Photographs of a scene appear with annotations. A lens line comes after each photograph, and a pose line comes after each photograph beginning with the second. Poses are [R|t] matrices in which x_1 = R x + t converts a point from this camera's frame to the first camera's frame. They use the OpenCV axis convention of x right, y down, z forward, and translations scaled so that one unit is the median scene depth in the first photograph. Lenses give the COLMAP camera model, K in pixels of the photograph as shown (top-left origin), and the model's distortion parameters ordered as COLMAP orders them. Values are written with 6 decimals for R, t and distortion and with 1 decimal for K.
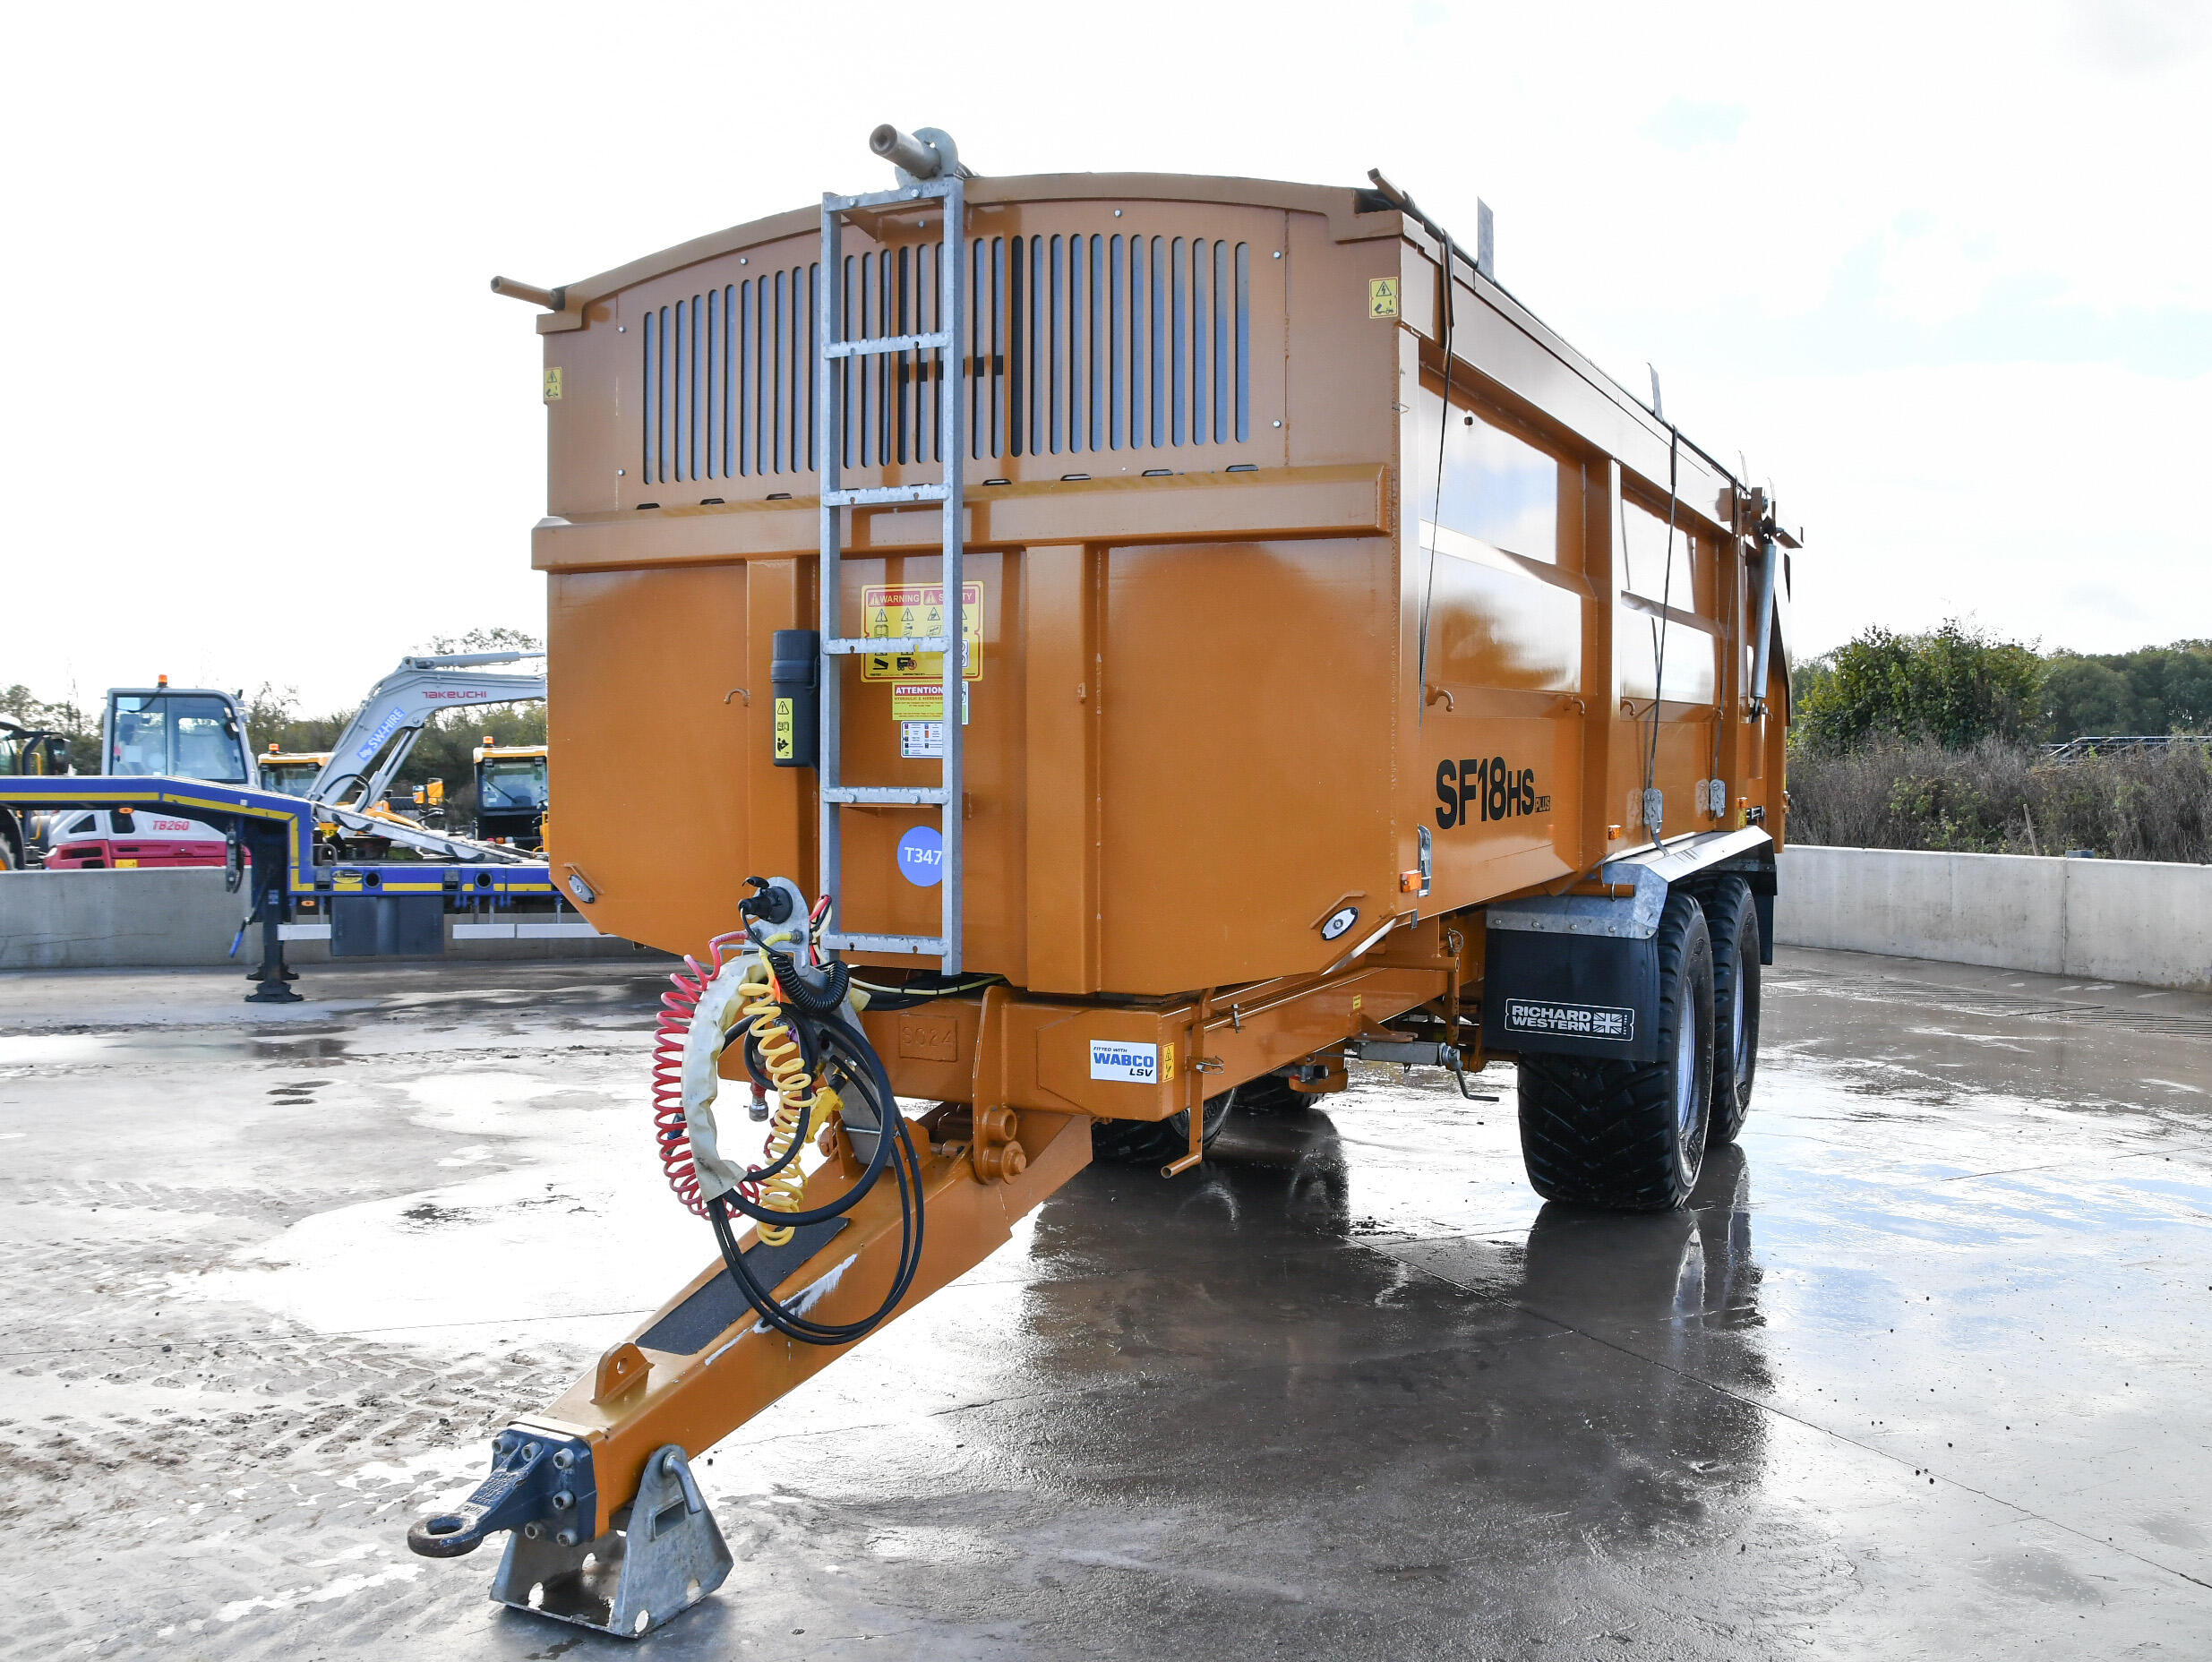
lens RADIAL K [[2003.4, 0, 1174.9], [0, 2003.4, 825.9], [0, 0, 1]] dist [-0.161216, 0.110795]
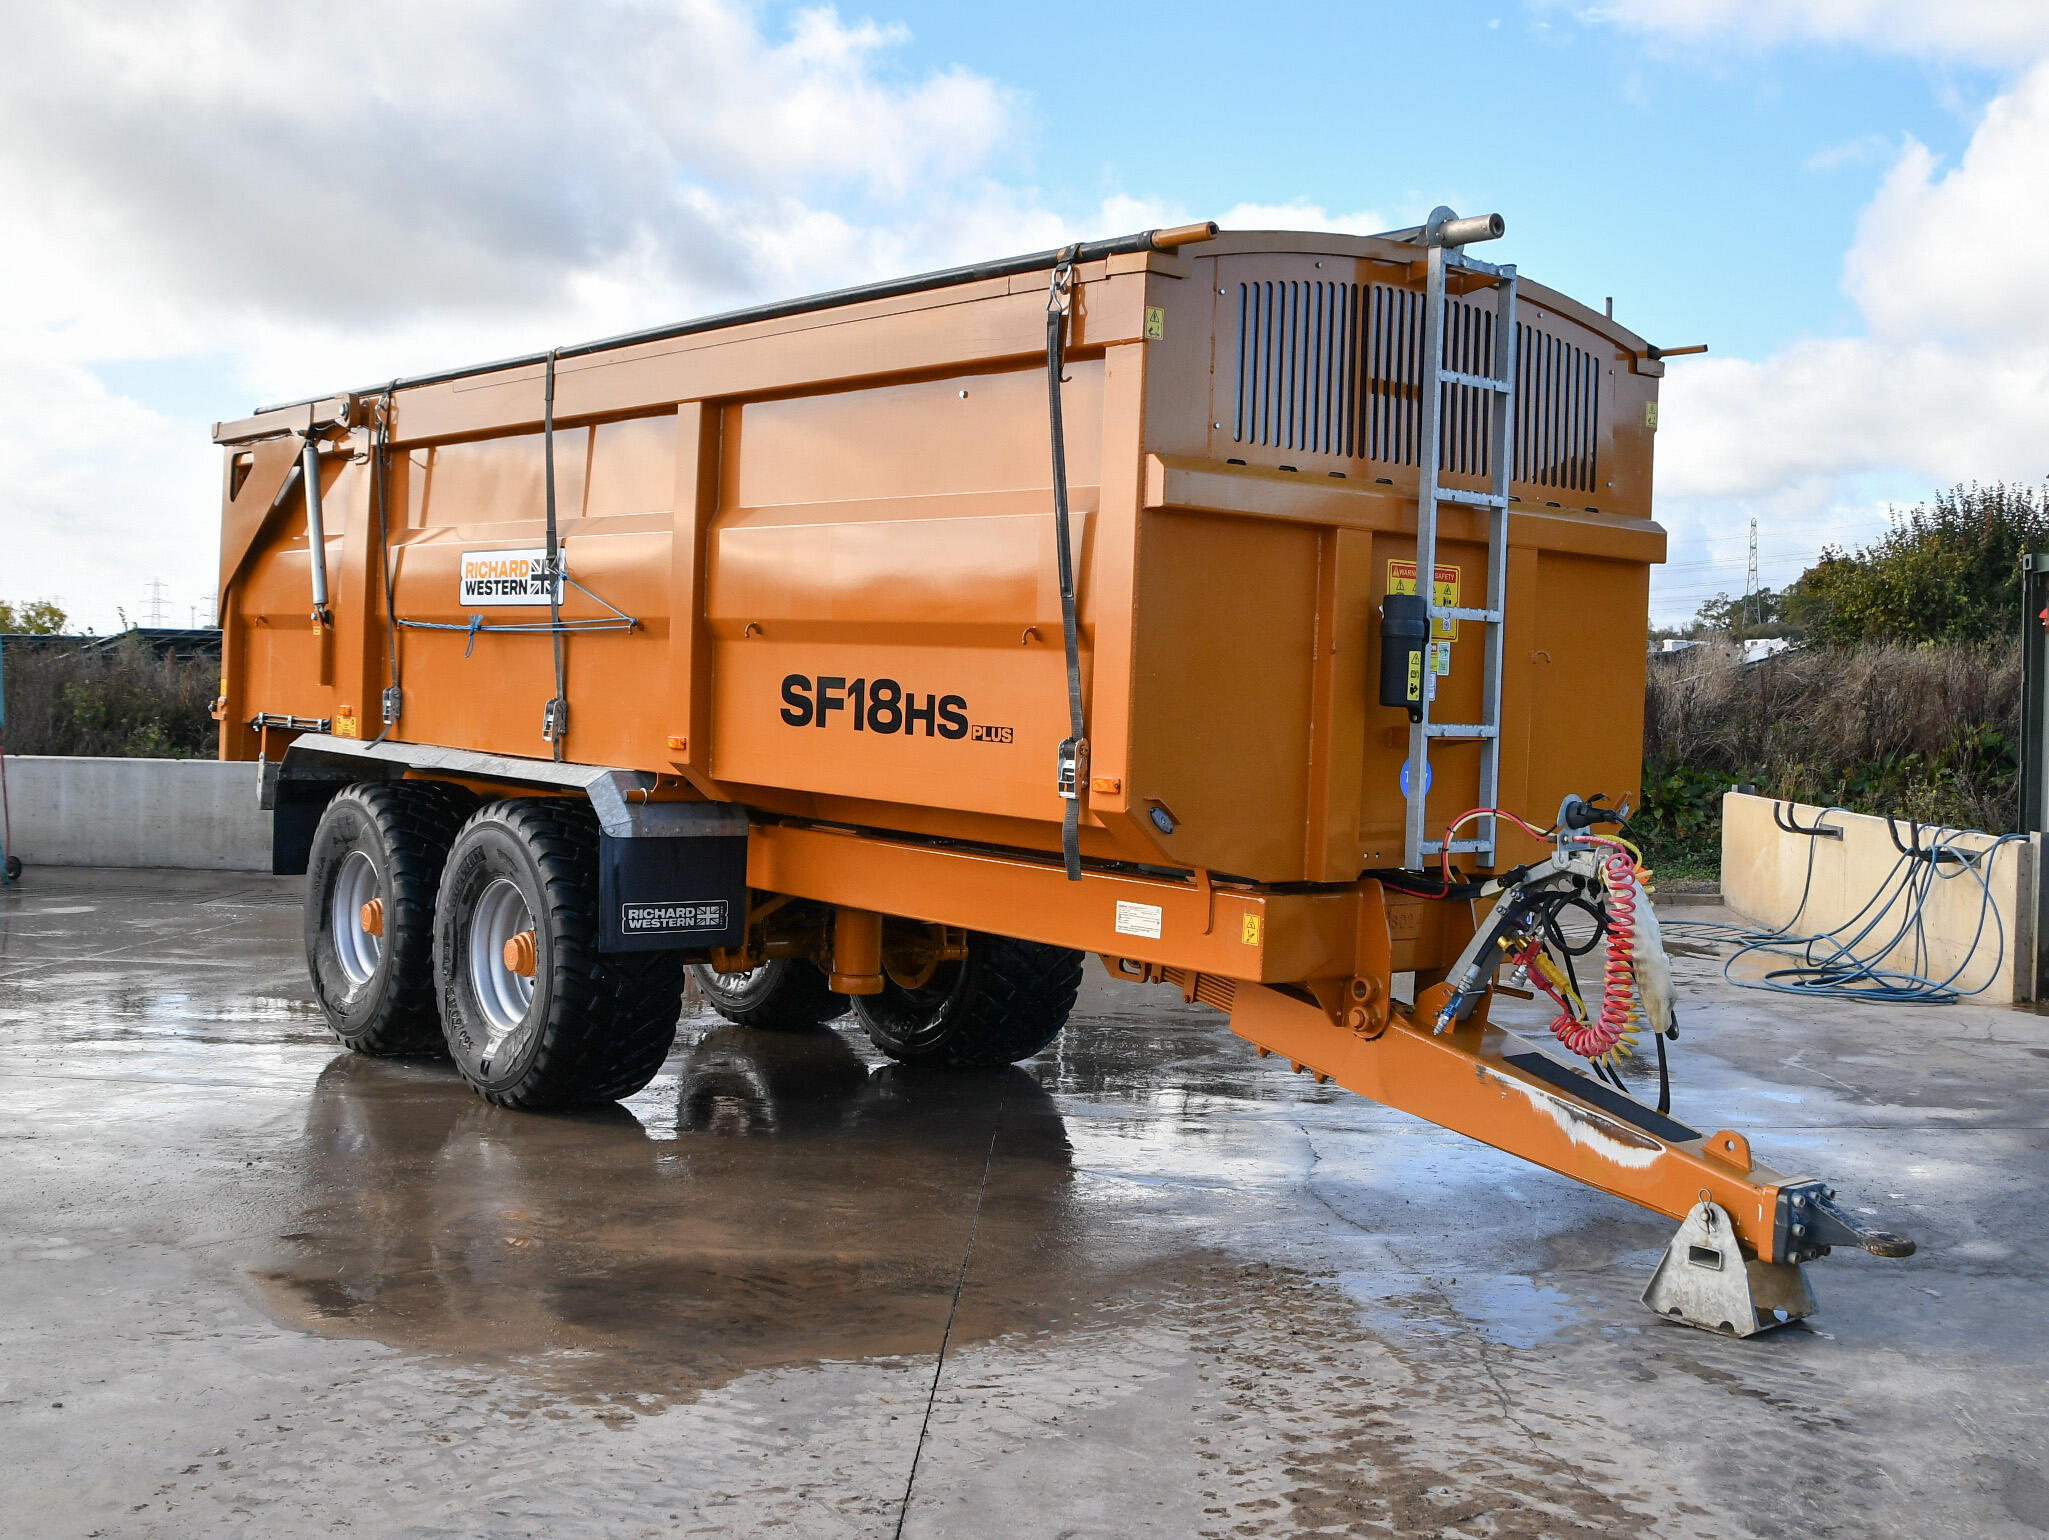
lens RADIAL K [[2145.5, 0, 1027.5], [0, 2145.5, 708.0], [0, 0, 1]] dist [-0.147324, 0.003327]
pose [[0.454905, 0.005129, 0.890525, -1.456949], [0.003334, 0.999967, -0.007462, -0.020235], [-0.890533, 0.006364, 0.454873, 0.610425]]
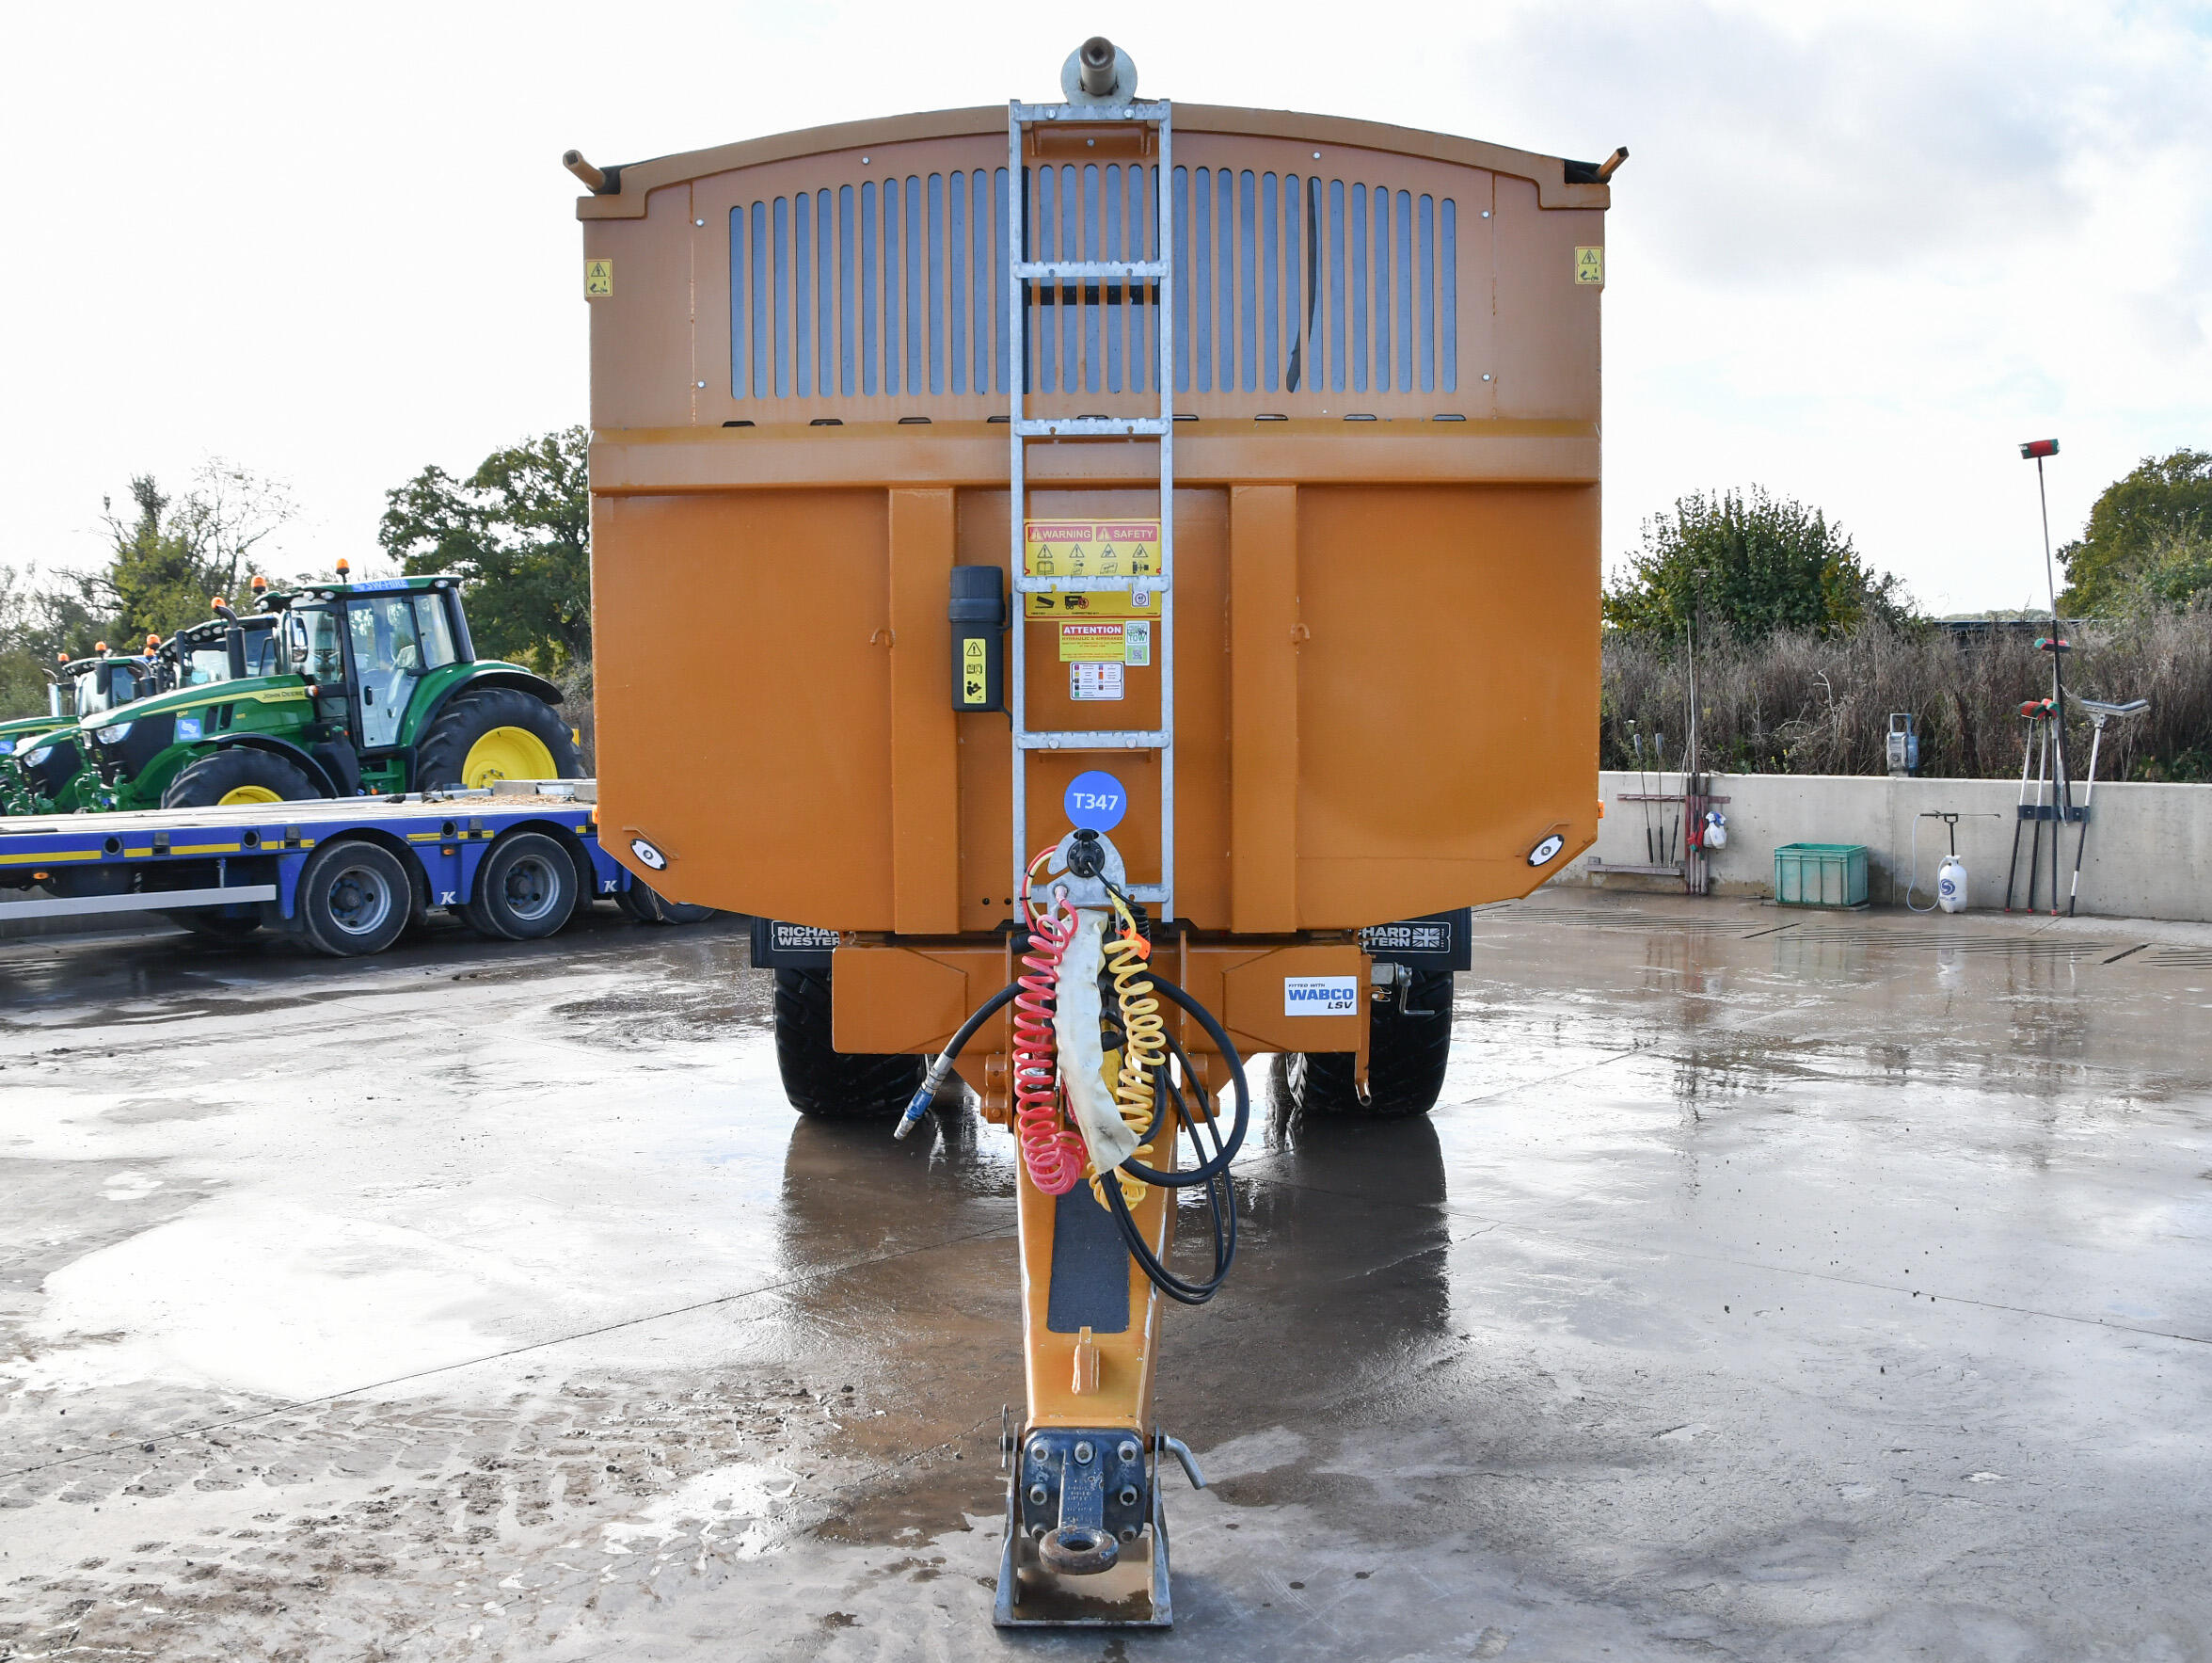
lens RADIAL K [[2075.0, 0, 1199.1], [0, 2075.0, 838.2], [0, 0, 1]] dist [-0.164131, 0.105312]
pose [[0.907180, -0.044471, 0.418386, -0.507260], [0.026893, 0.998494, 0.047819, -0.014174], [-0.419883, -0.032129, 0.907010, 0.069624]]
